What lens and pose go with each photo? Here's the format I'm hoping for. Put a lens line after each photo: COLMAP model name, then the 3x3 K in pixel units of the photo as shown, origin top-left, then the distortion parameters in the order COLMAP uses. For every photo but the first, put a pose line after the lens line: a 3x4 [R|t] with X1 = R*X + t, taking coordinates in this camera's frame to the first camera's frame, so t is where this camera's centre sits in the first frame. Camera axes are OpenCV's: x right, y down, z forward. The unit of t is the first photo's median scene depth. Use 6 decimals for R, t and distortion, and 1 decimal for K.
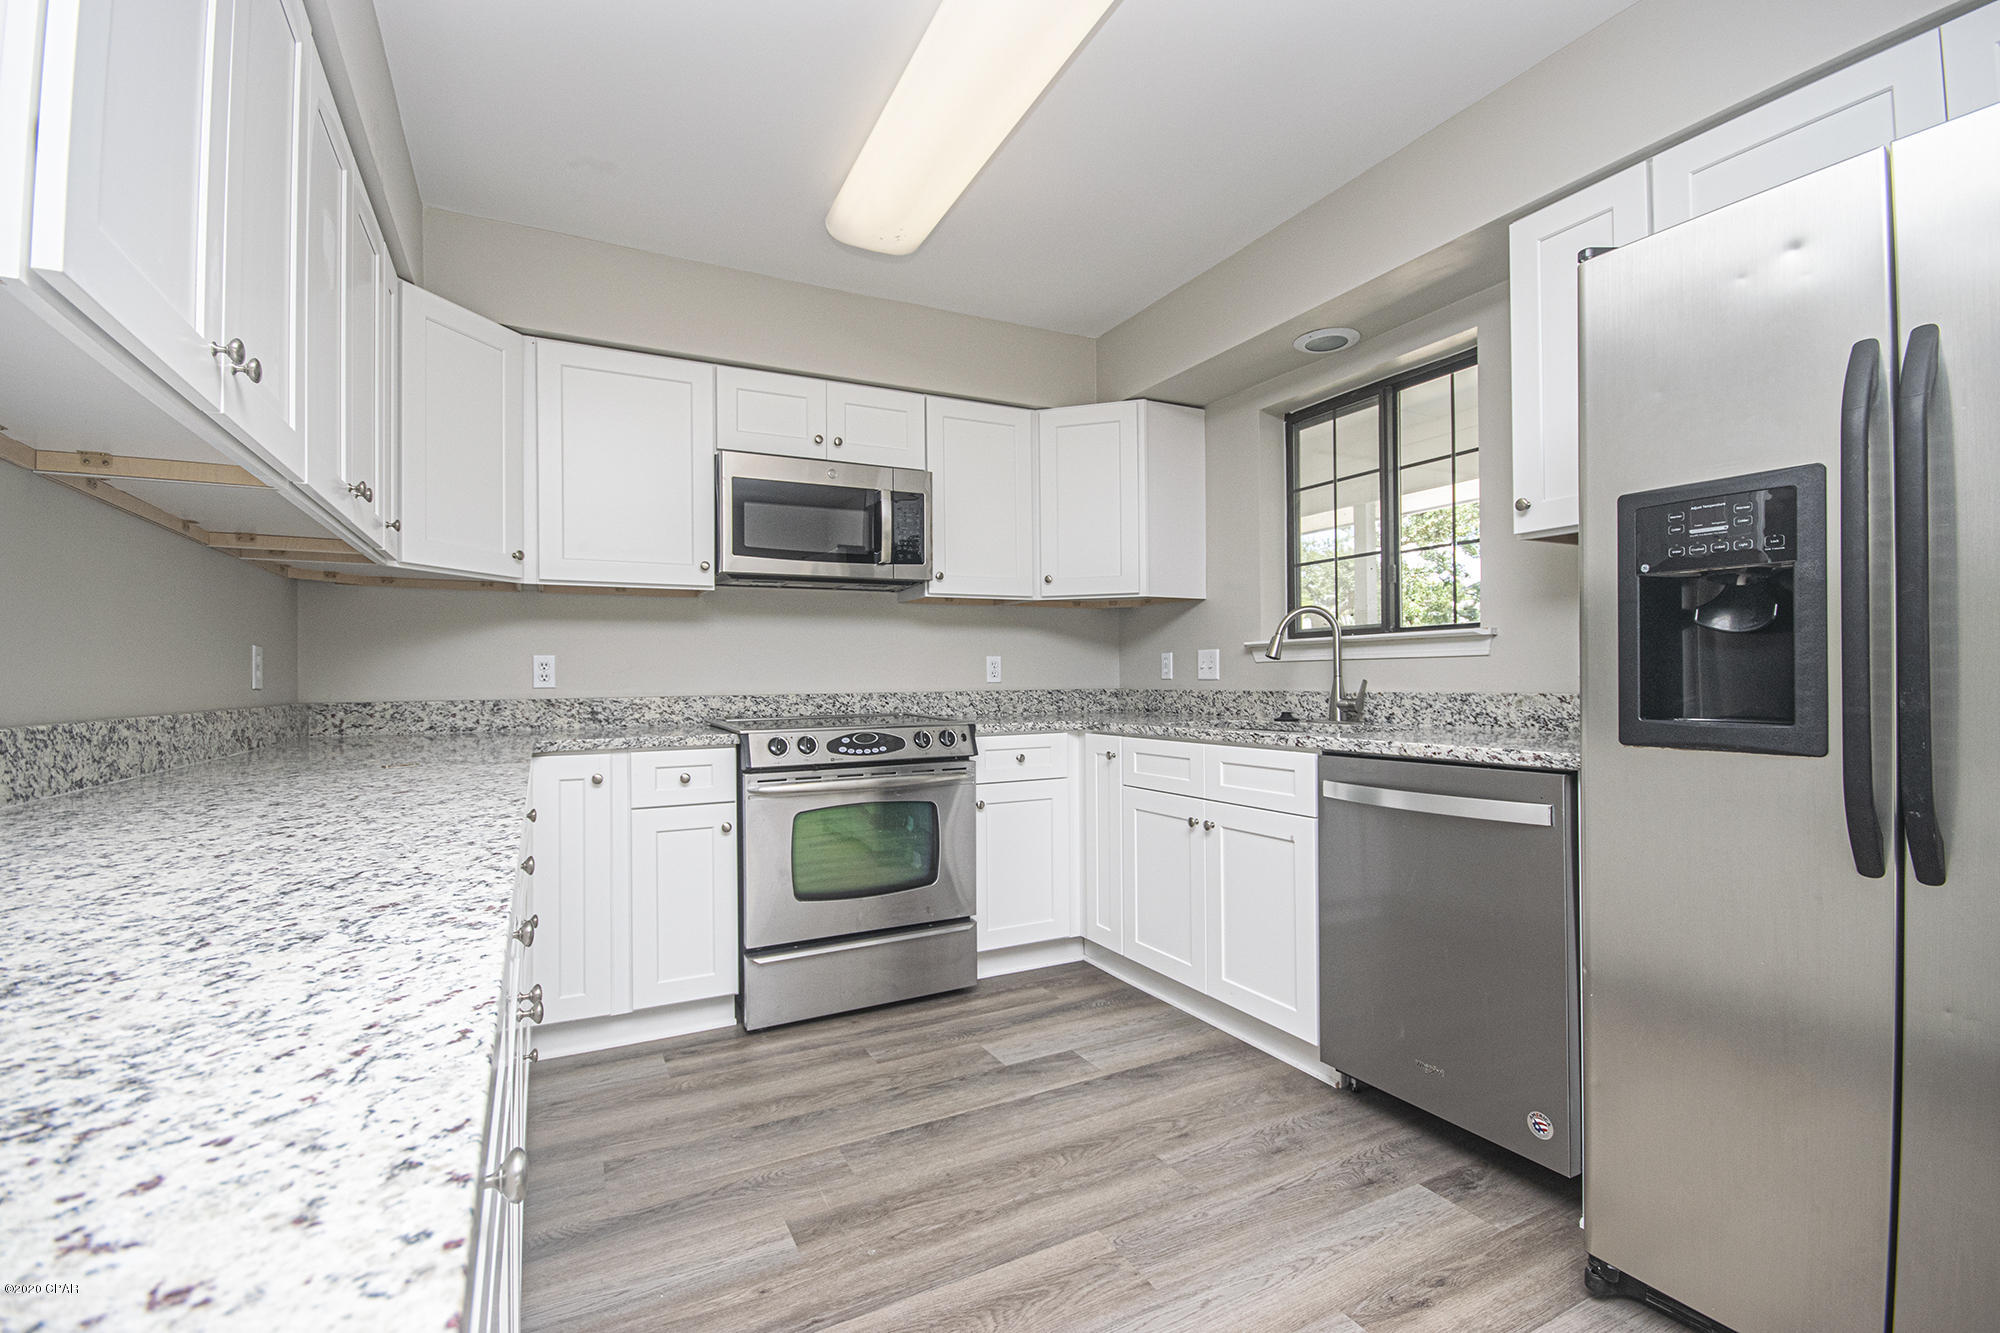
lens RADIAL K [[882.8, 0, 992.3], [0, 882.8, 673.8], [0, 0, 1]] dist [0.001168, -0.005139]
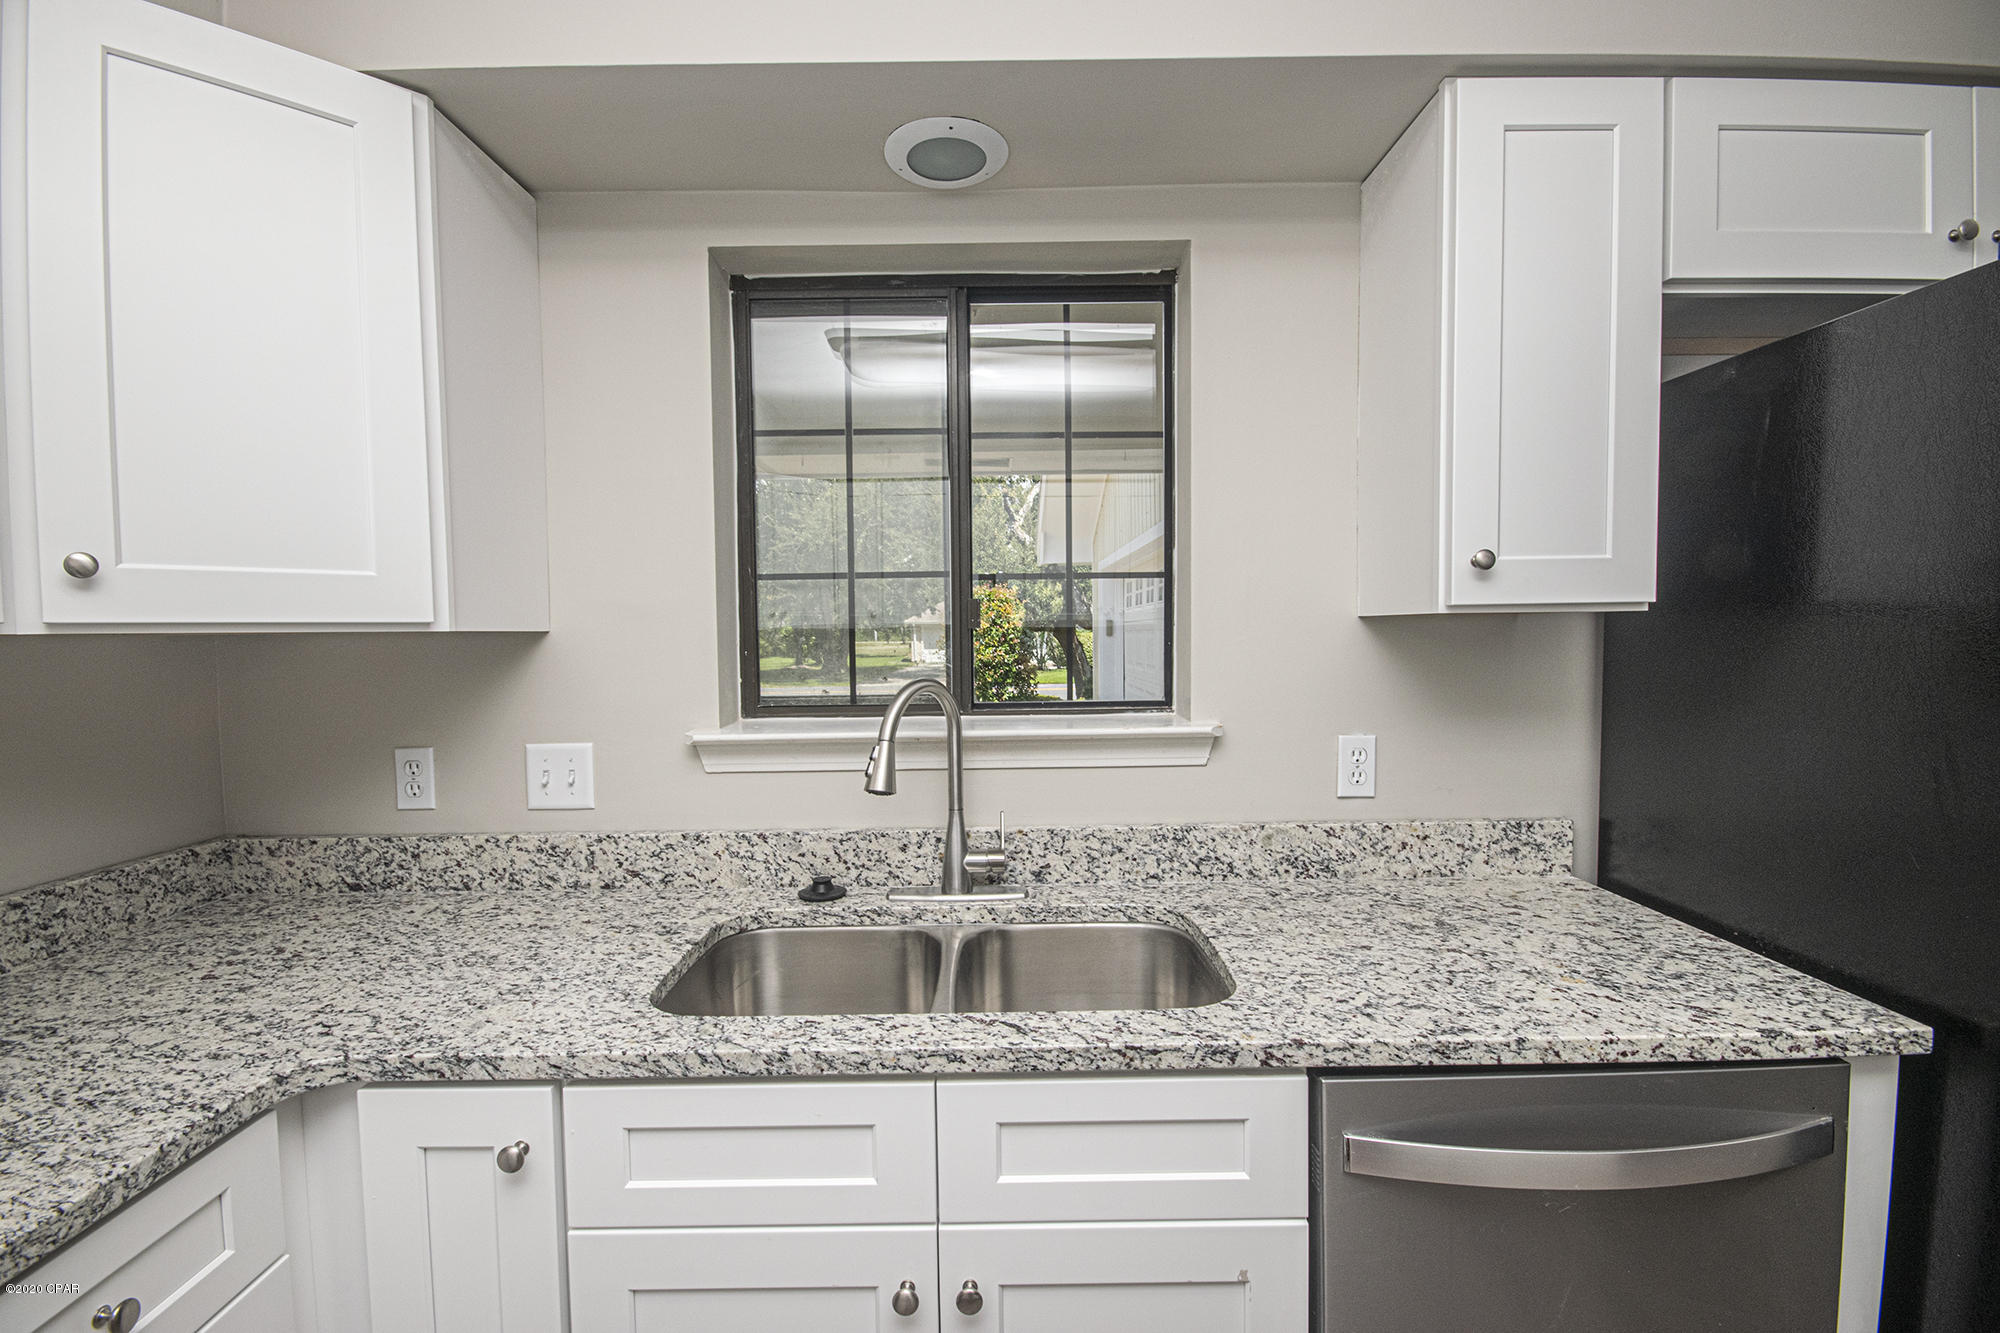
lens RADIAL K [[882.8, 0, 992.9], [0, 882.8, 670.2], [0, 0, 1]] dist [0.001168, -0.005139]
pose [[0.456408, -0.032783, 0.889167, -0.076283], [0.003230, 0.999375, 0.035189, -0.109376], [-0.889765, -0.013189, 0.456229, 0.816154]]
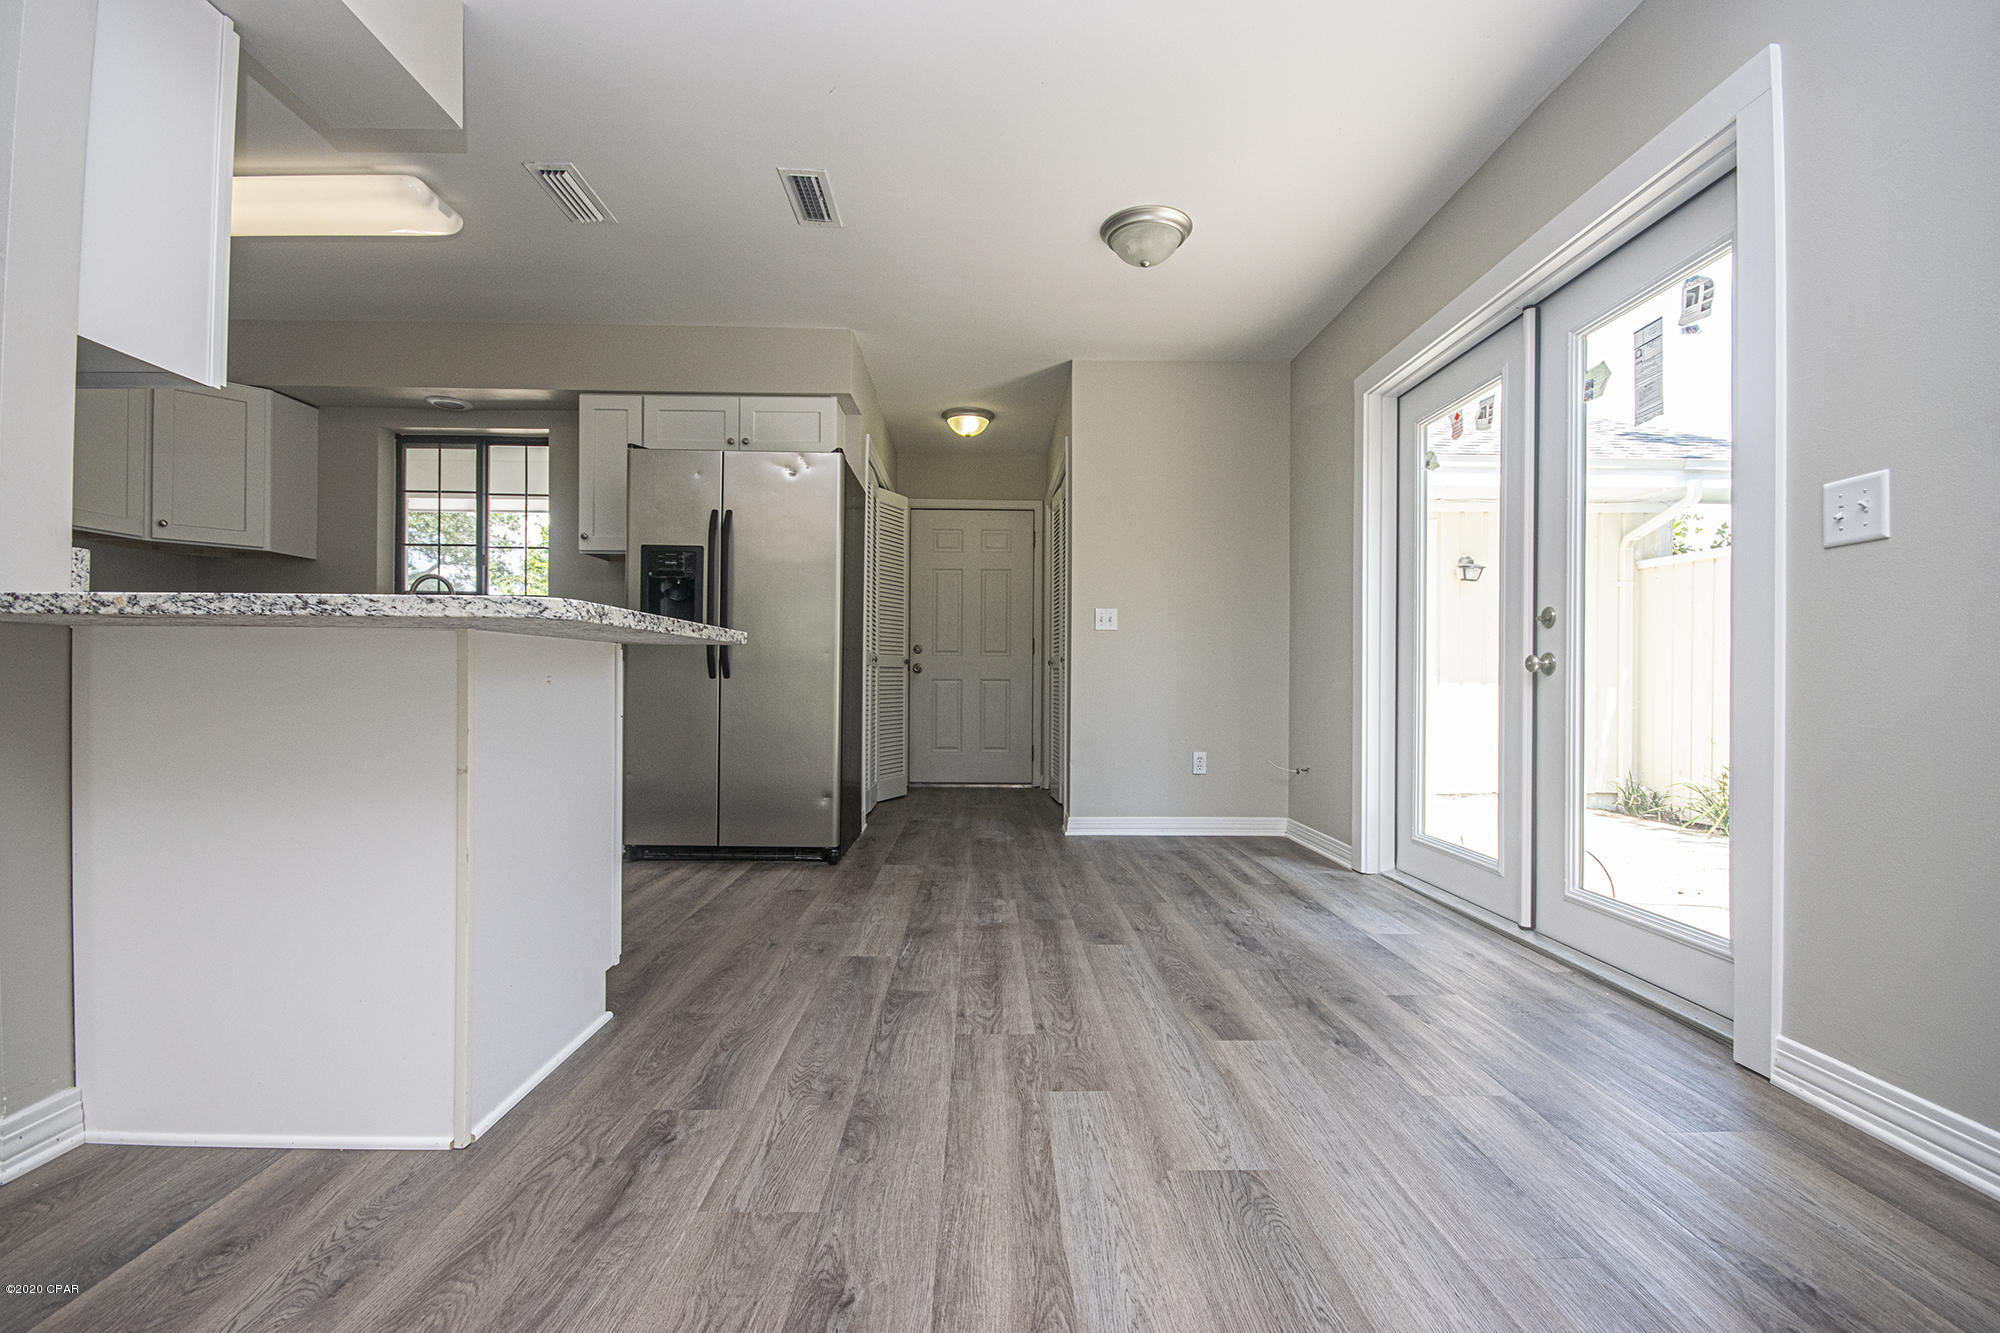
lens RADIAL K [[882.8, 0, 1006.7], [0, 882.8, 667.1], [0, 0, 1]] dist [0.001168, -0.005139]
pose [[0.431860, 0.020019, 0.901718, -0.640010], [-0.017477, 0.999752, -0.013825, 0.096316], [-0.901771, -0.009789, 0.432103, -0.602337]]
